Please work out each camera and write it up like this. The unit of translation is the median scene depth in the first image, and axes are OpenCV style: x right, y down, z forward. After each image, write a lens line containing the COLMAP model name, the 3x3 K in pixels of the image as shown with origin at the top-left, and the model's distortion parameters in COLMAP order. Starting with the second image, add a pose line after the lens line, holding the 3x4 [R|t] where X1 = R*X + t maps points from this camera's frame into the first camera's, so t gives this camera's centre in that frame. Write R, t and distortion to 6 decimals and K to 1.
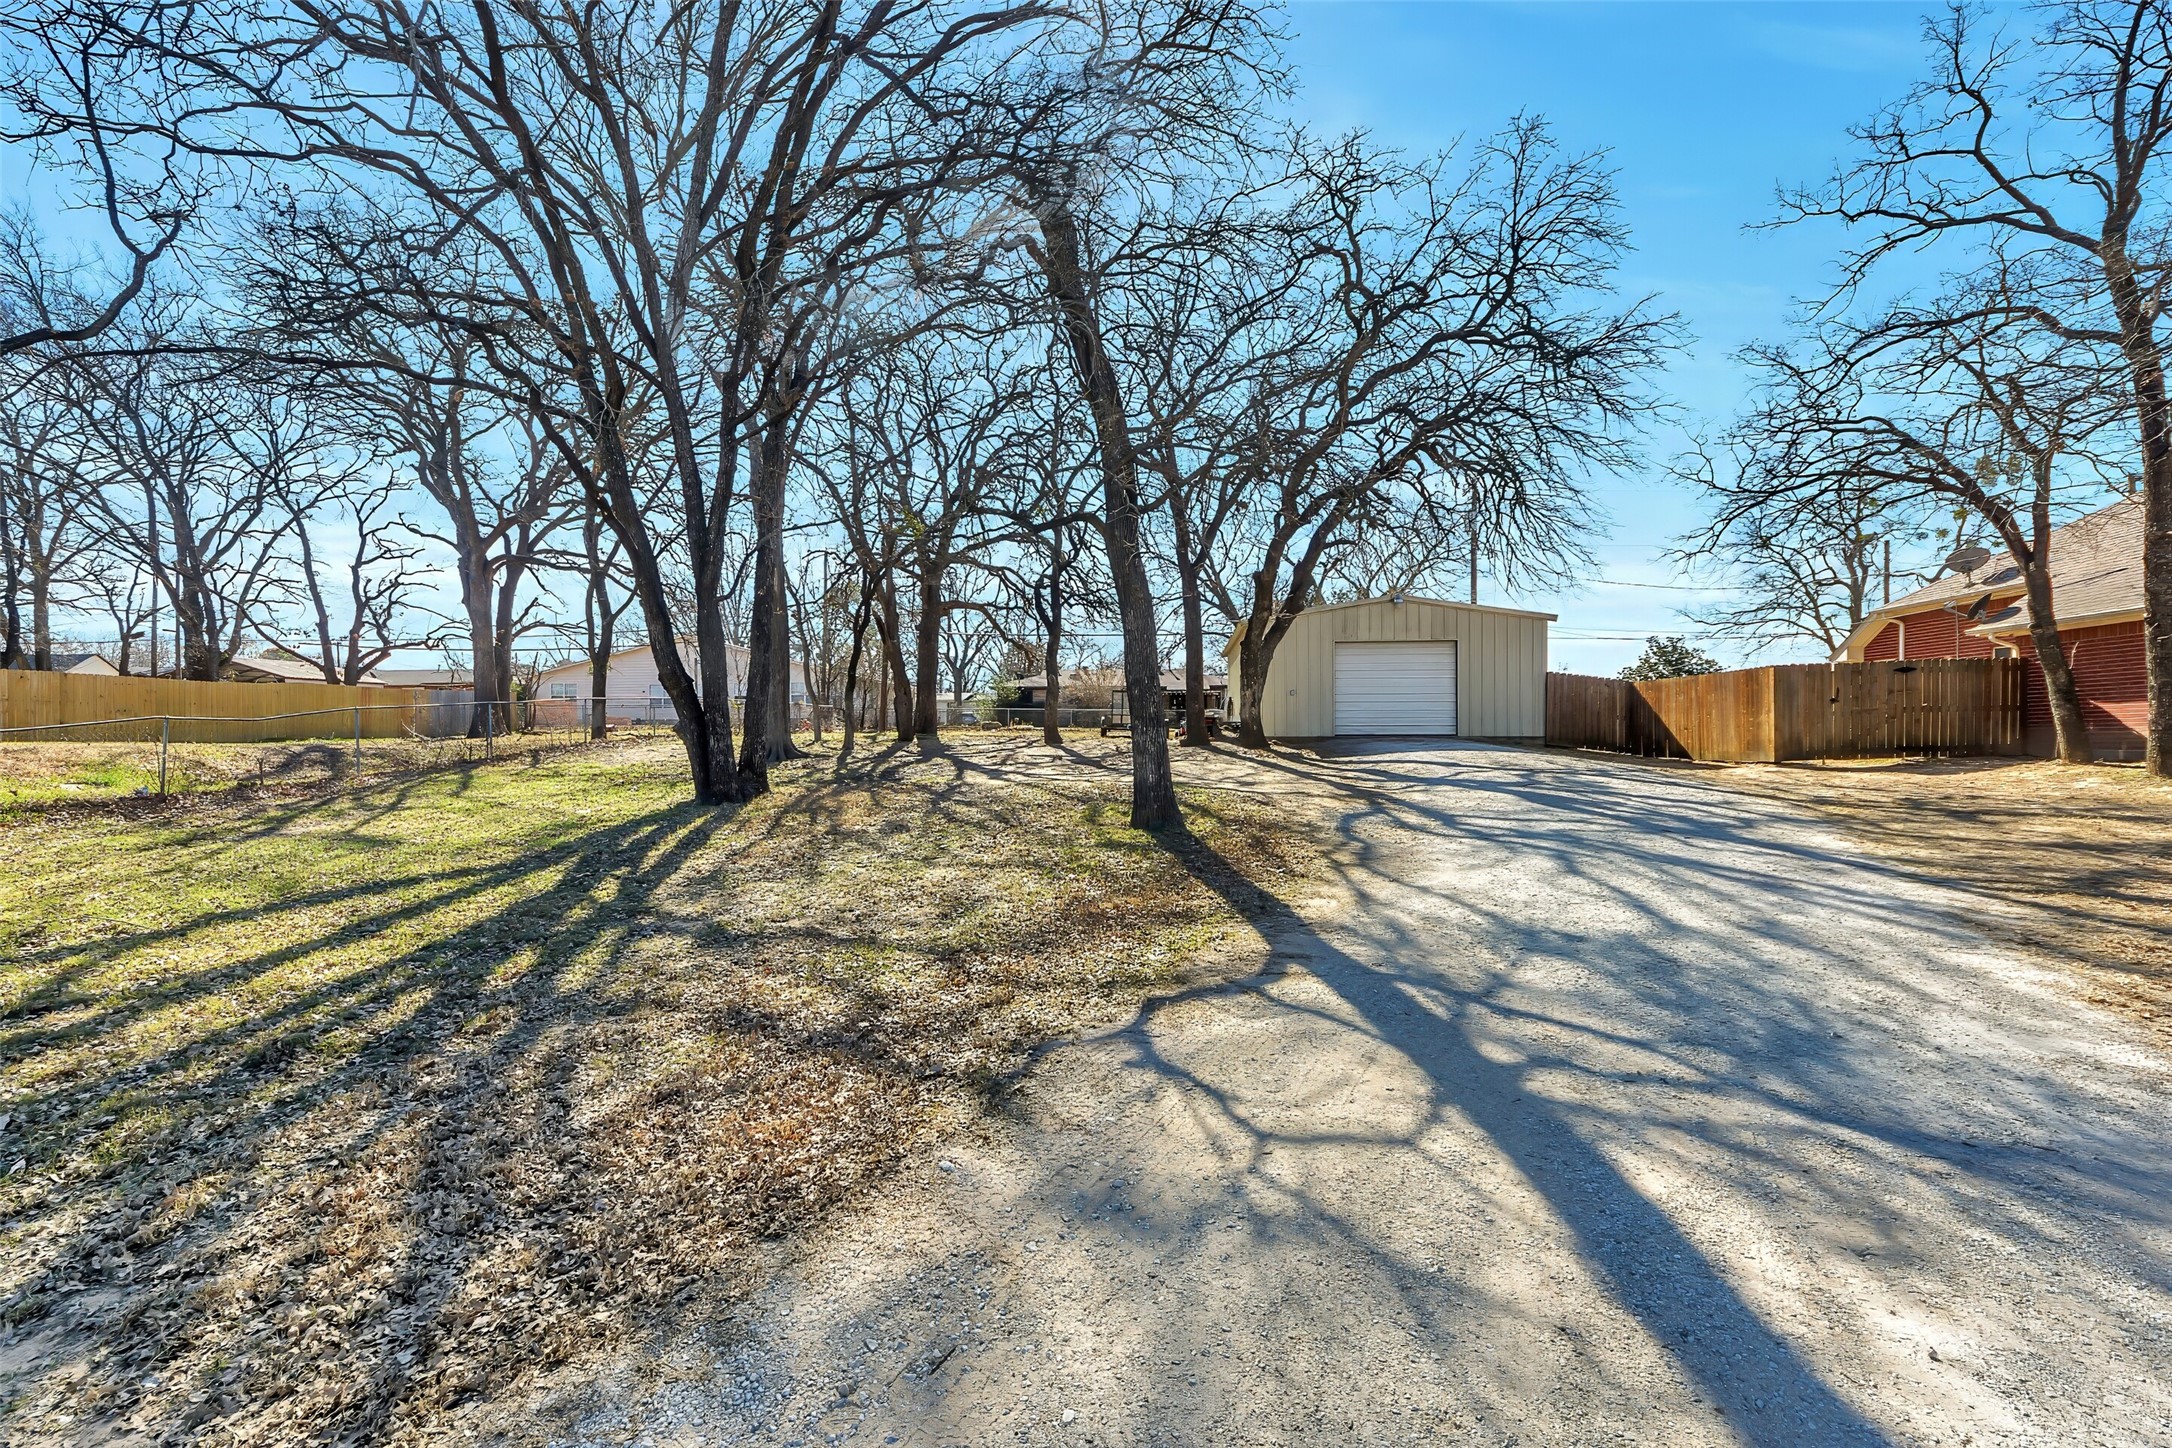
lens RADIAL K [[948.6, 0, 1086.0], [0, 948.6, 724.0], [0, 0, 1]] dist [0.026971, 0.000261]
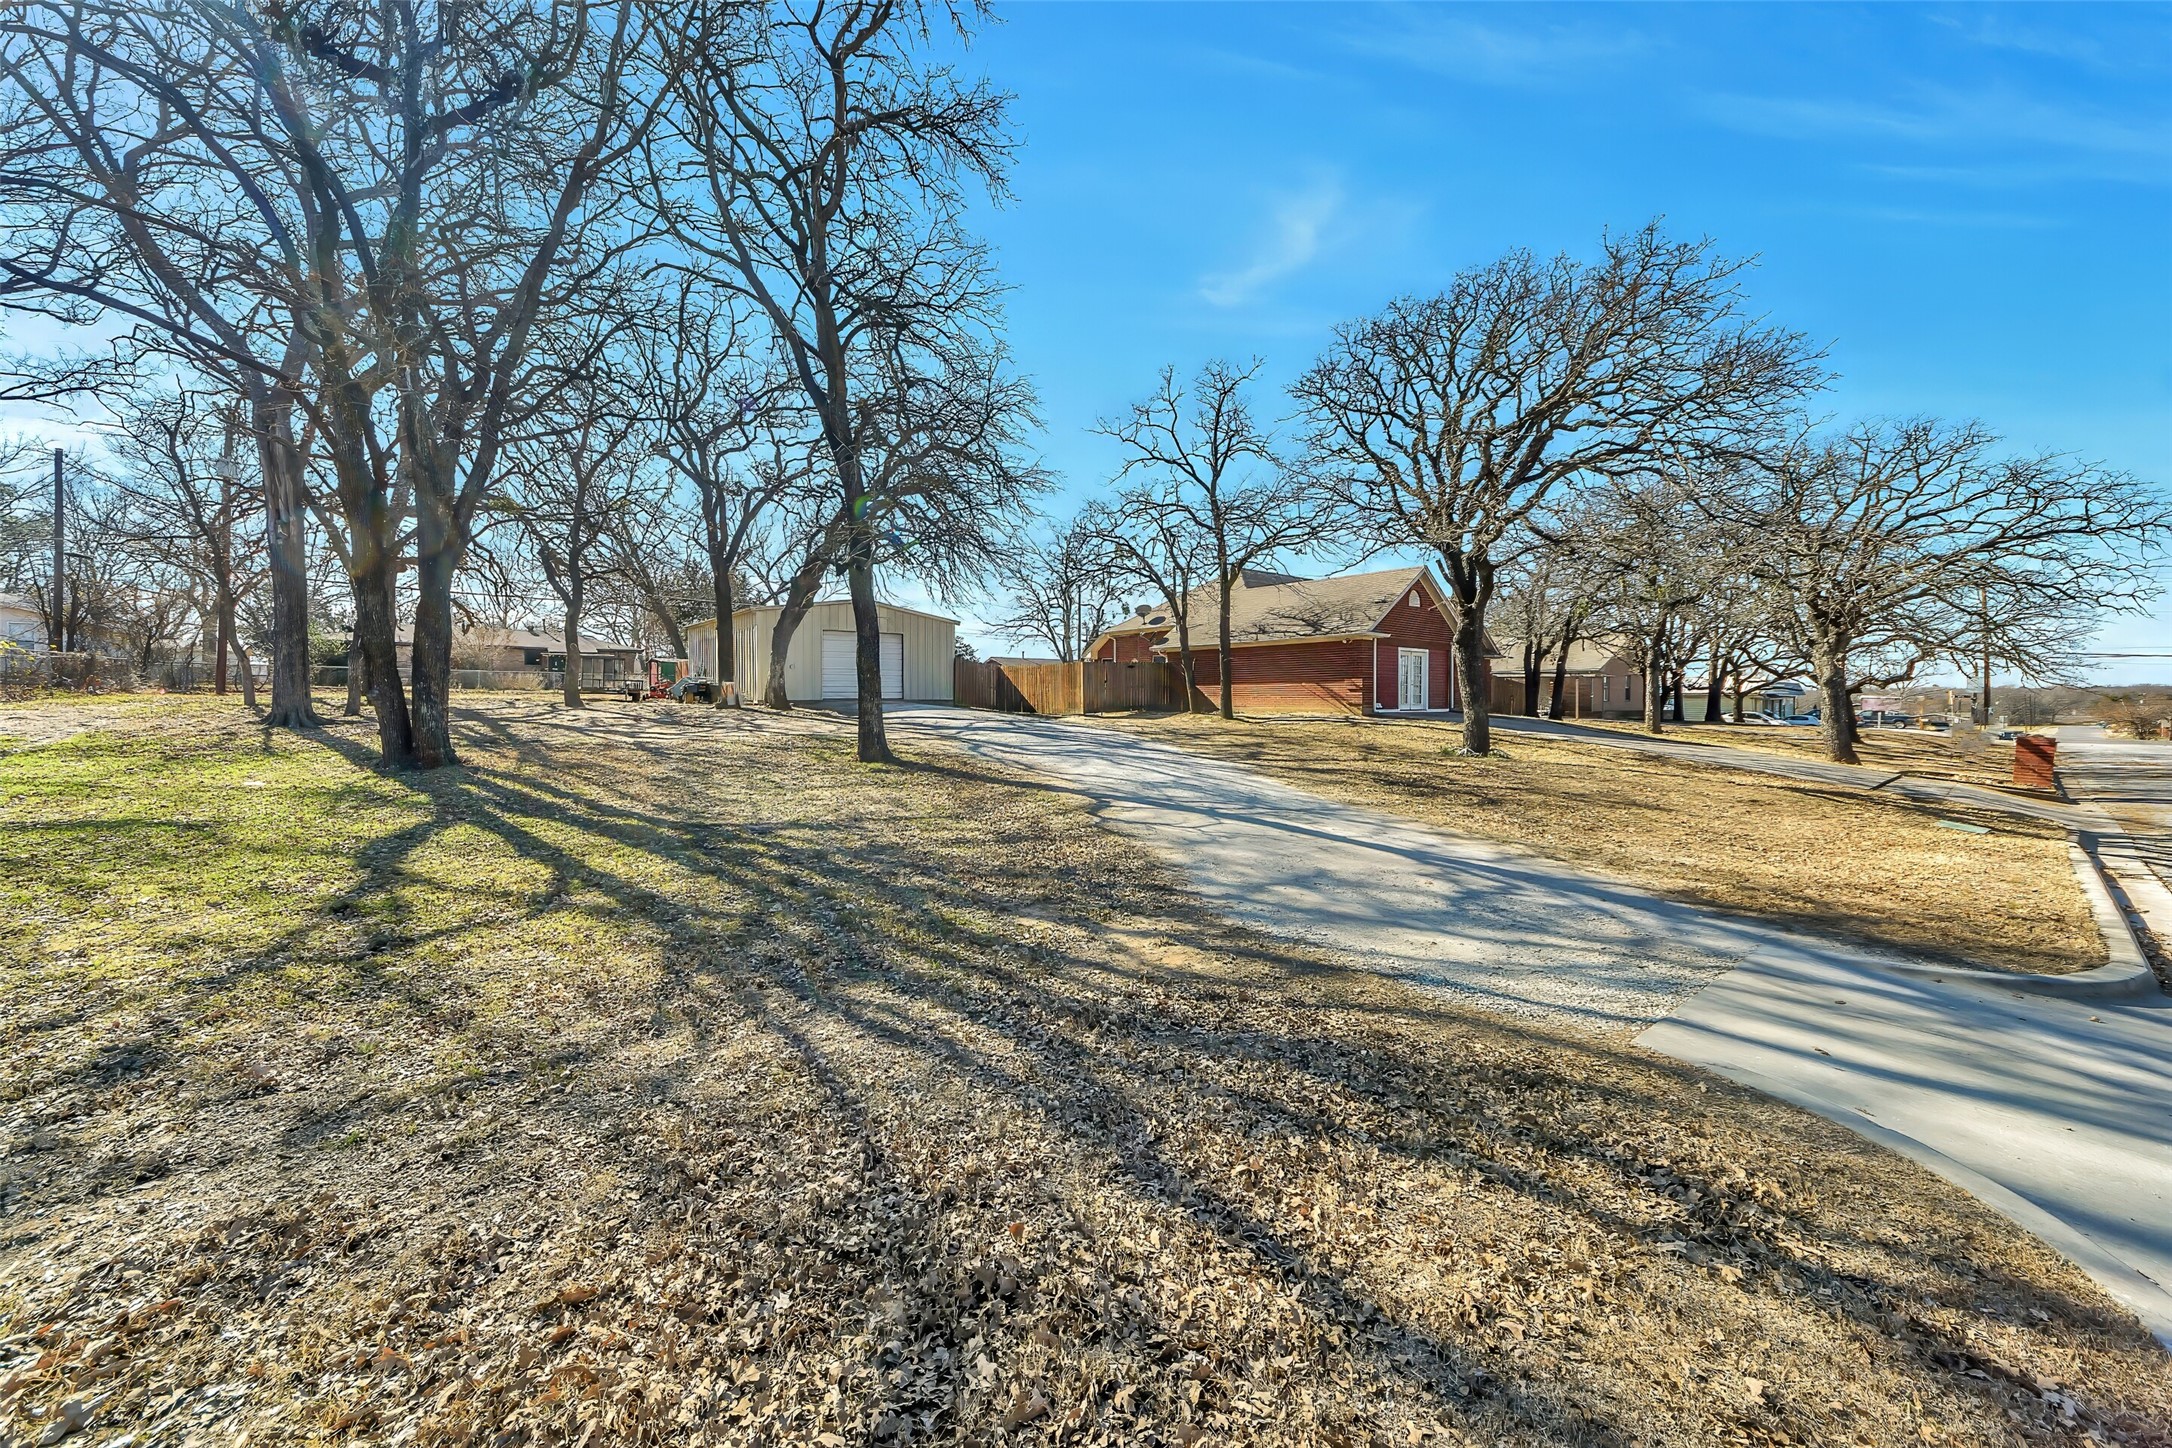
lens RADIAL K [[787.6, 0, 1092.7], [0, 787.6, 698.7], [0, 0, 1]] dist [0.000042, -0.000003]
pose [[0.737572, 0.005768, 0.675244, -0.298760], [-0.016146, 0.999828, 0.009095, -0.004911], [-0.675076, -0.017611, 0.737538, -0.134817]]
